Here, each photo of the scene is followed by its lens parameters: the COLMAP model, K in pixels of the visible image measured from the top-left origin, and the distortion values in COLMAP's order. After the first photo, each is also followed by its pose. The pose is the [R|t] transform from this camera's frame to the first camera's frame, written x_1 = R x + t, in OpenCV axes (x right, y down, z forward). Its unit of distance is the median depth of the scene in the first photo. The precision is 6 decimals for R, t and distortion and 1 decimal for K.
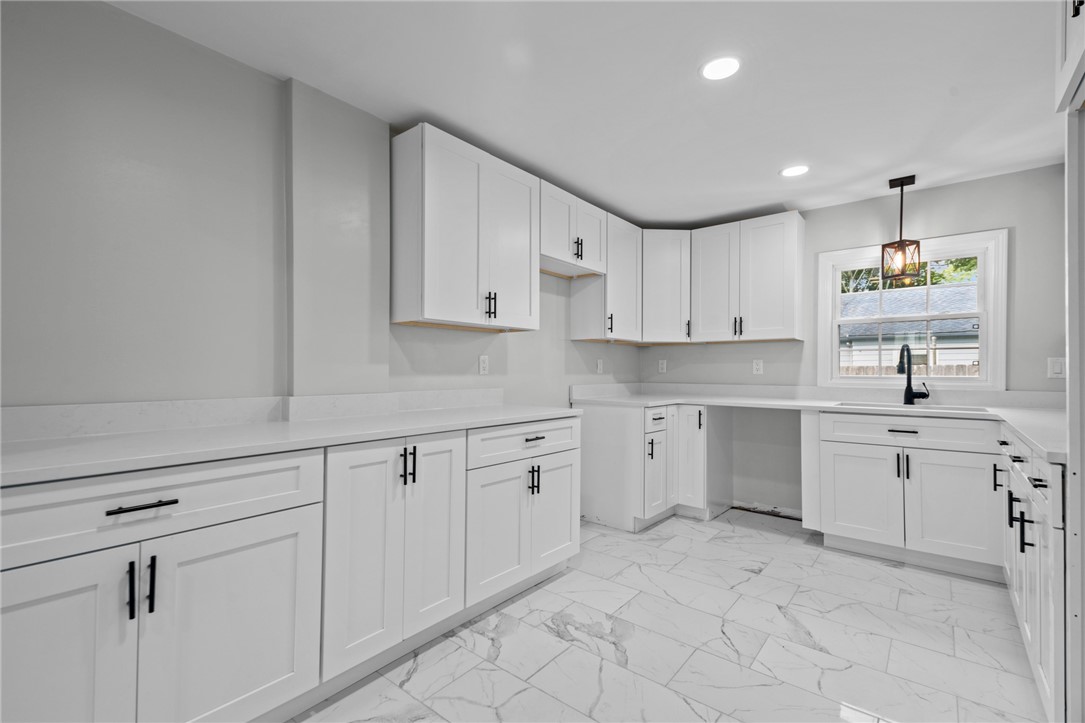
lens RADIAL K [[489.3, 0, 541.9], [0, 489.3, 367.4], [0, 0, 1]] dist [0.019437, 0.000123]
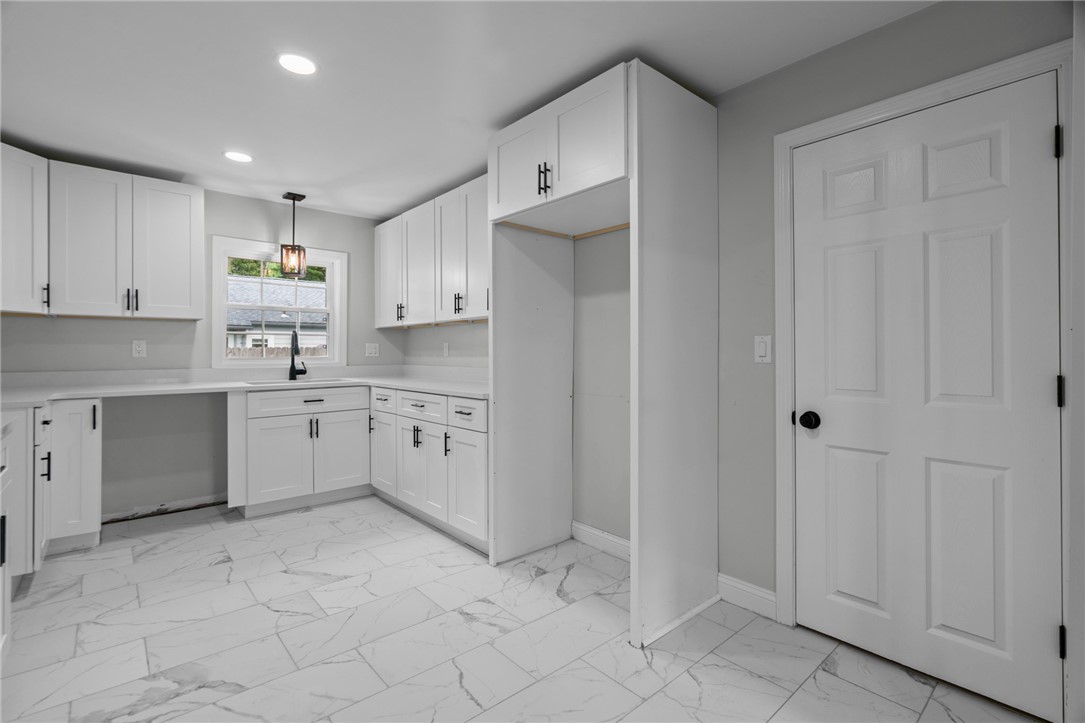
lens RADIAL K [[497.9, 0, 543.2], [0, 497.9, 349.3], [0, 0, 1]] dist [0.010715, -0.000033]
pose [[0.169601, 0.001147, 0.985512, -0.371469], [-0.003744, 0.999993, -0.000519, -0.002431], [-0.985506, -0.003602, 0.169604, 0.190016]]
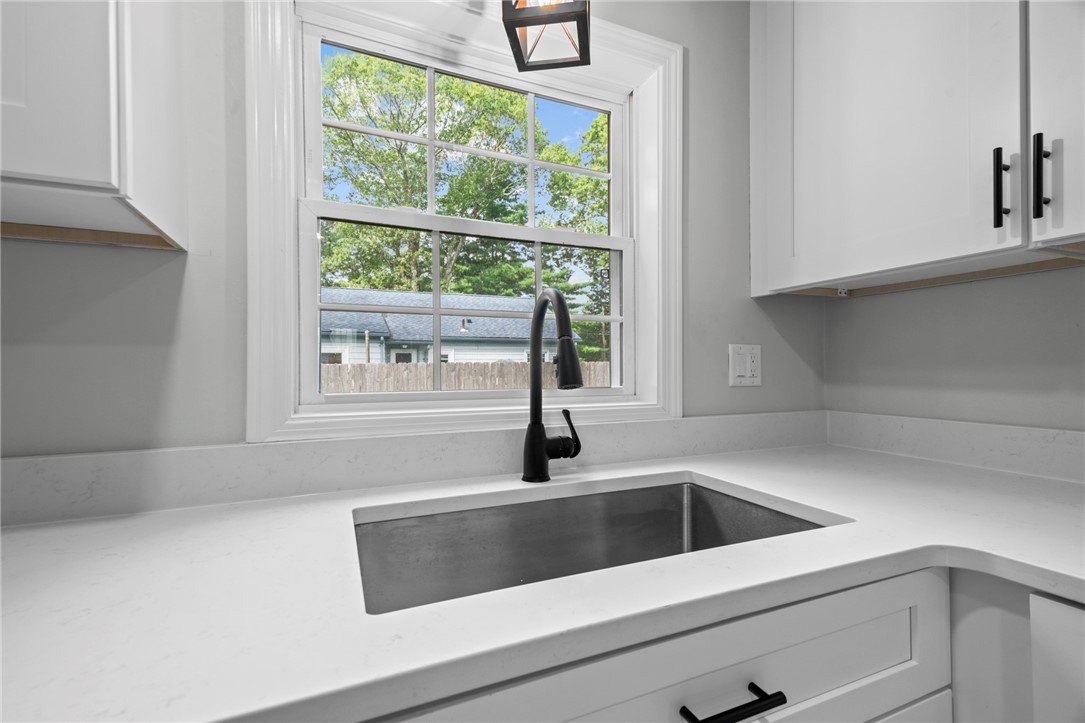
lens RADIAL K [[489.3, 0, 541.9], [0, 489.3, 367.4], [0, 0, 1]] dist [0.019437, 0.000123]
pose [[0.465477, -0.003887, 0.885051, 0.472525], [-0.001937, 0.999983, 0.005410, 0.000452], [-0.885058, -0.004233, 0.465462, 0.868567]]
